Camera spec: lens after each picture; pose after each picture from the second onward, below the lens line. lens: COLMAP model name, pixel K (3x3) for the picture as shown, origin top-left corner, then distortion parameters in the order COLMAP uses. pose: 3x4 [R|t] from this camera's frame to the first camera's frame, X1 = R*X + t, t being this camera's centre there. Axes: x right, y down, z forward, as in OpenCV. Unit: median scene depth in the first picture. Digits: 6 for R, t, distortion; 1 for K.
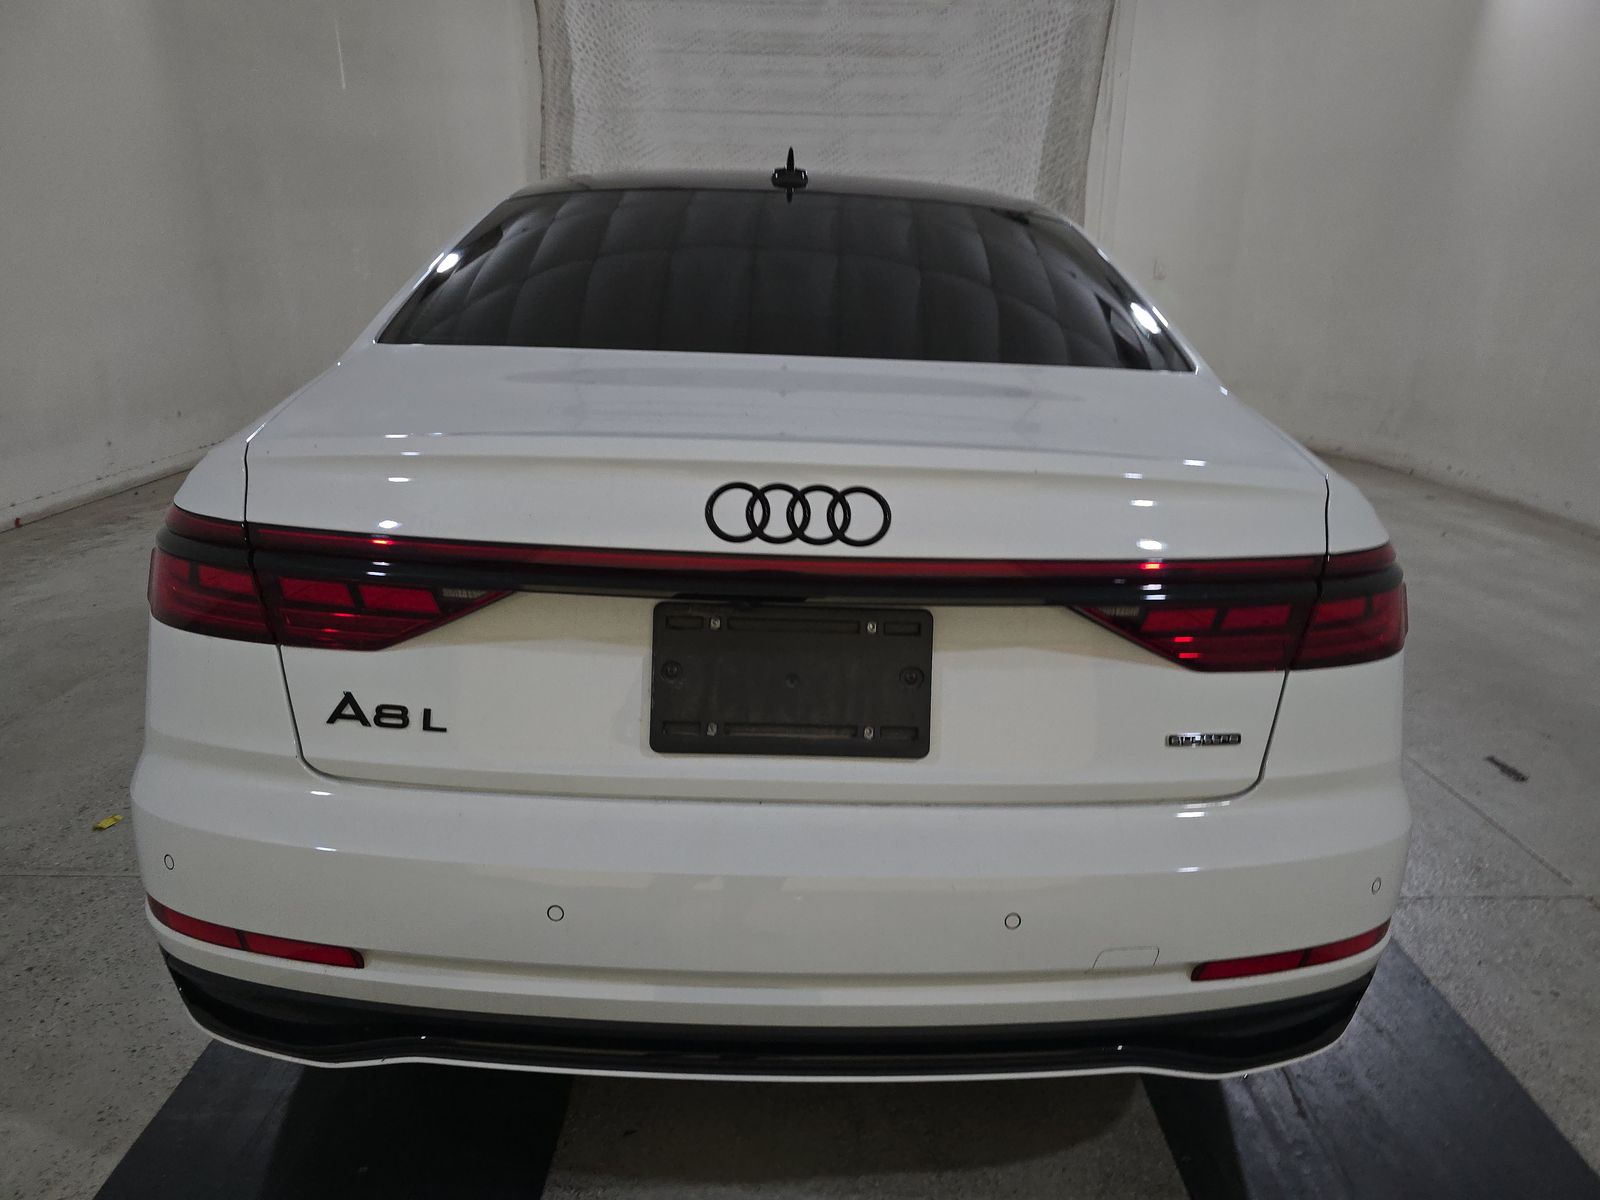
lens RADIAL K [[1092.0, 0, 800.0], [0, 1092.0, 600.0], [0, 0, 1]] dist [0.086301, -0.108745]
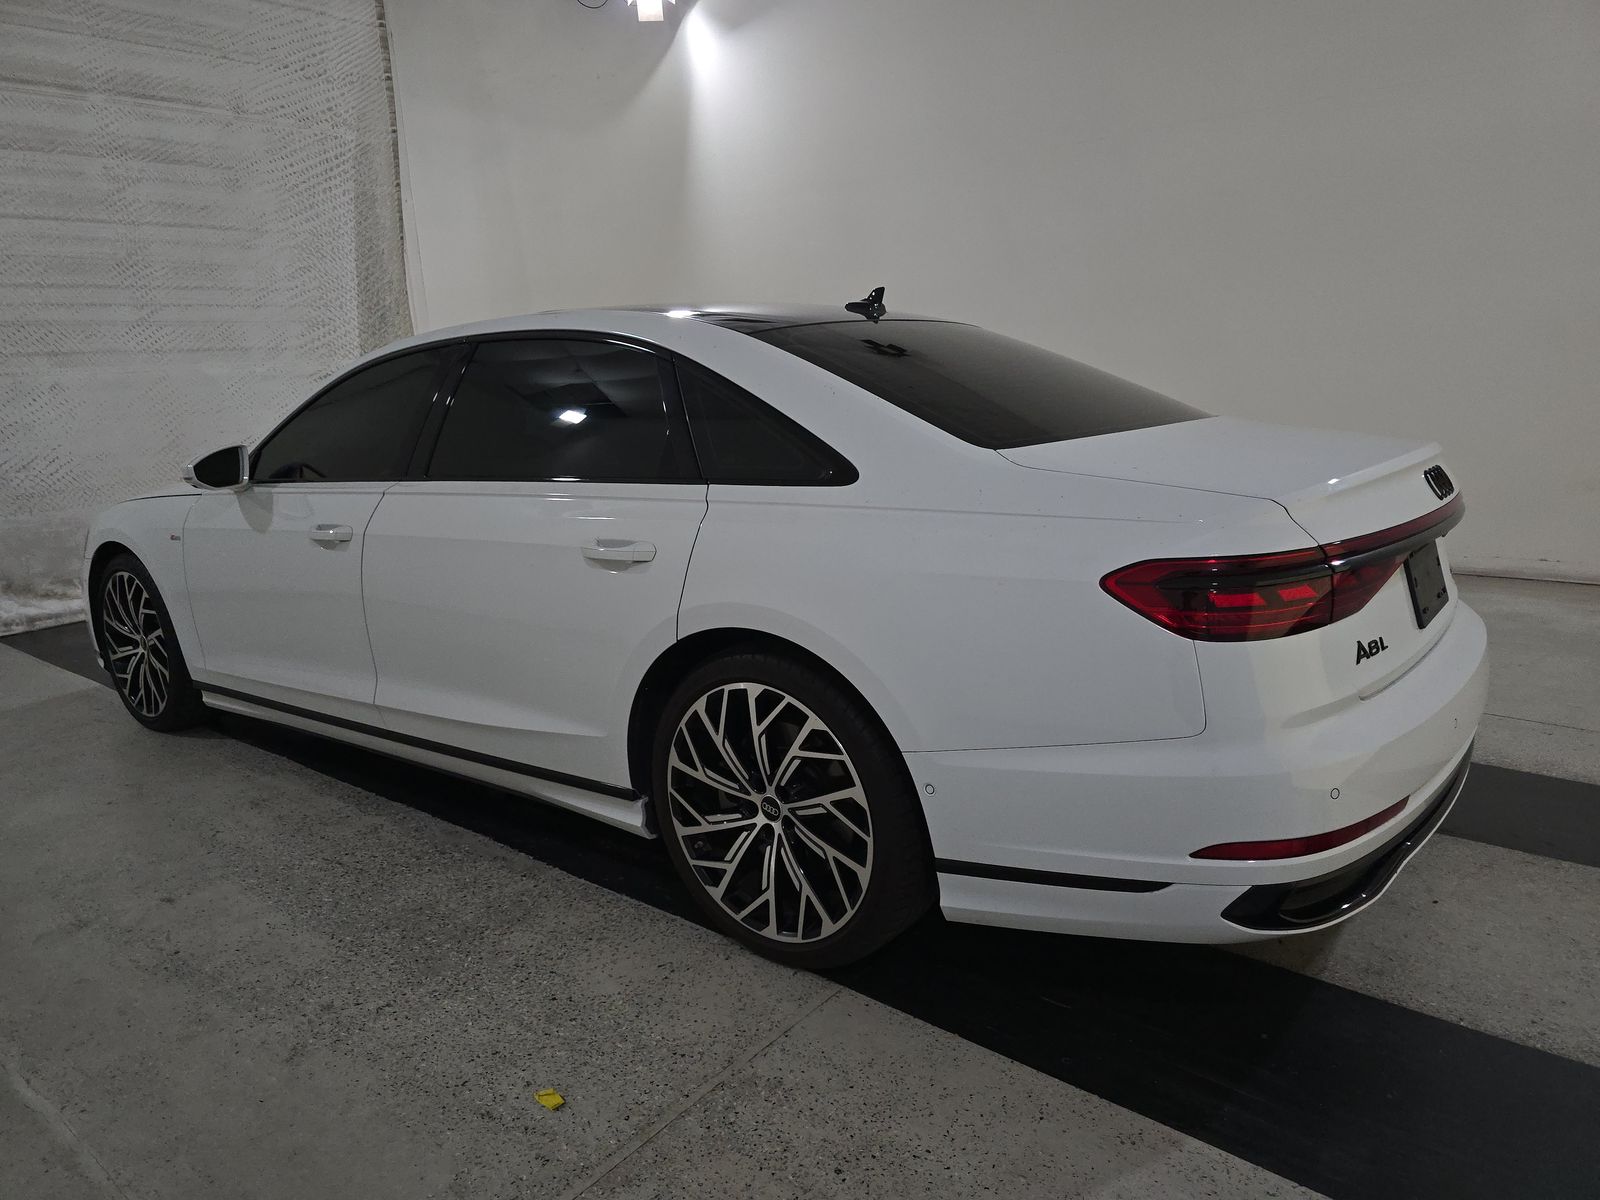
lens RADIAL K [[1108.9, 0, 803.8], [0, 1108.9, 618.8], [0, 0, 1]] dist [0.002259, 0.000181]
pose [[0.617347, -0.222750, 0.754497, -1.404121], [0.278489, 0.958851, 0.055215, -0.169349], [-0.735749, 0.176032, 0.653977, 0.379137]]
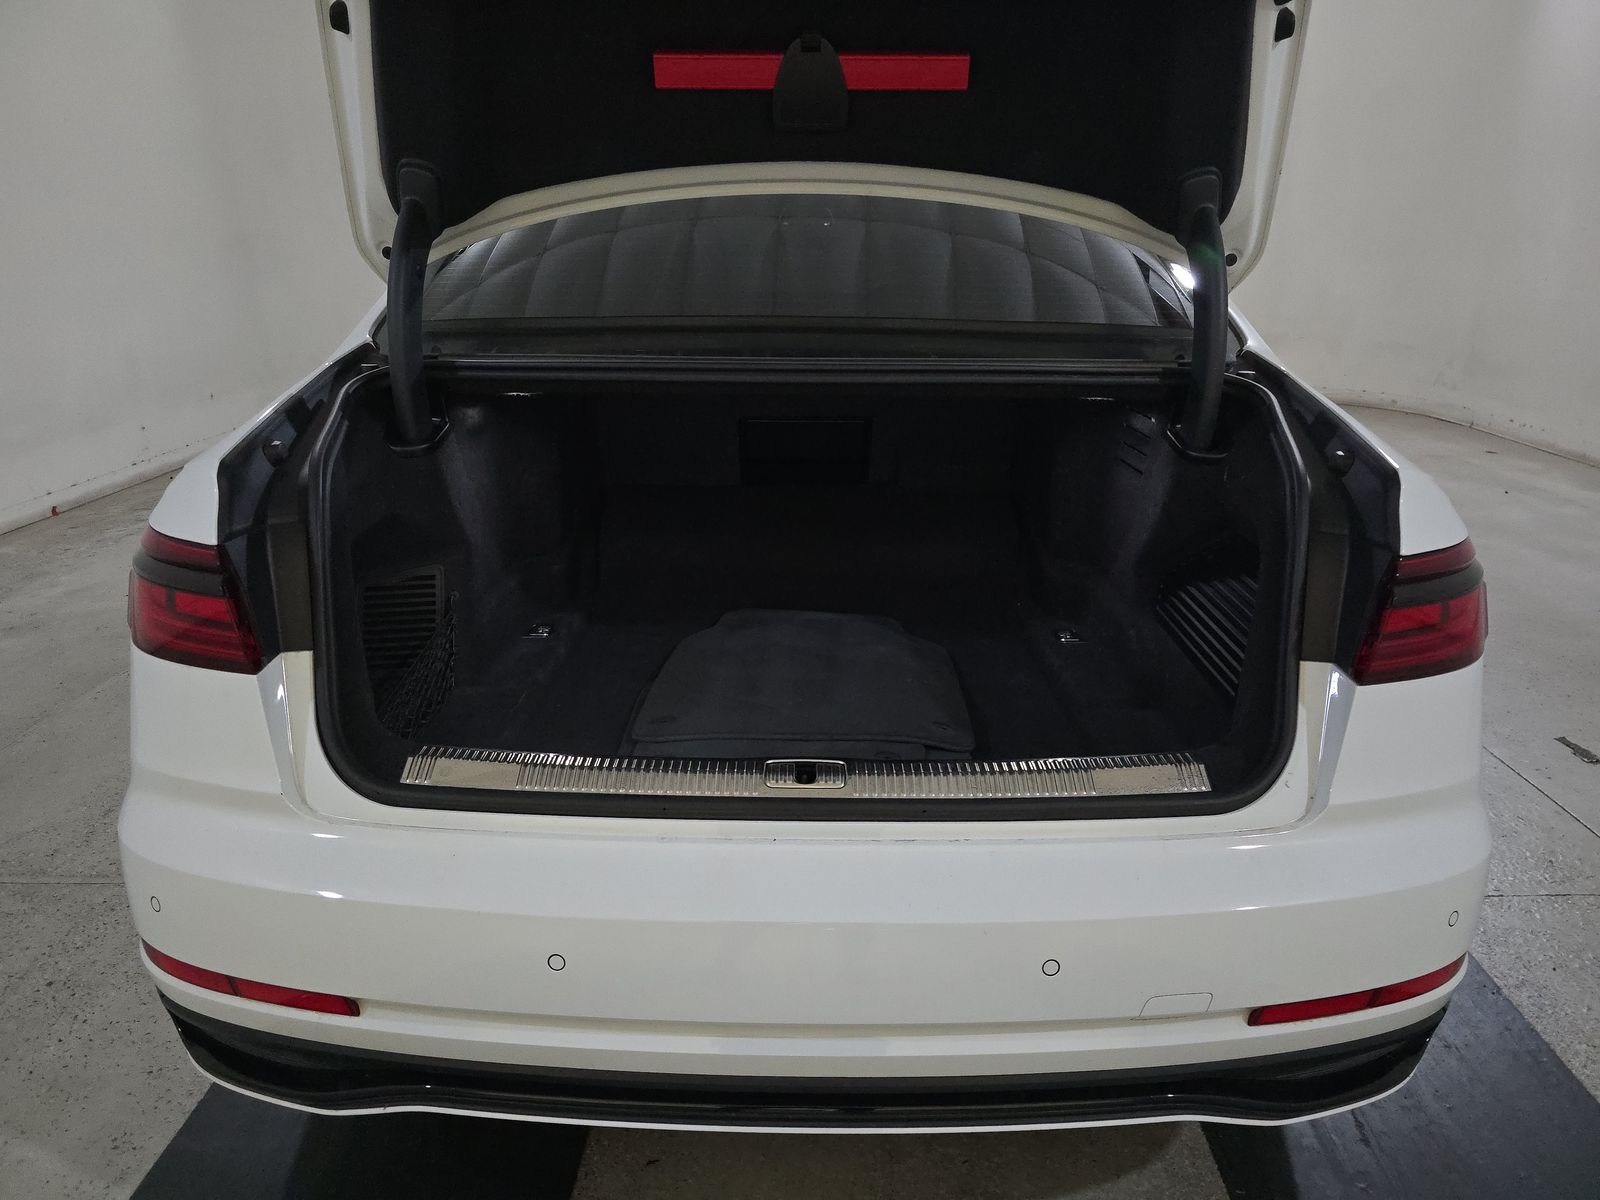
lens RADIAL K [[1092.0, 0, 800.0], [0, 1092.0, 600.0], [0, 0, 1]] dist [0.086301, -0.108745]
pose [[0.999169, -0.018494, -0.036308, 0.016698], [0.019773, 0.999185, 0.035196, -0.035749], [0.035628, -0.035885, 0.998721, 0.061810]]
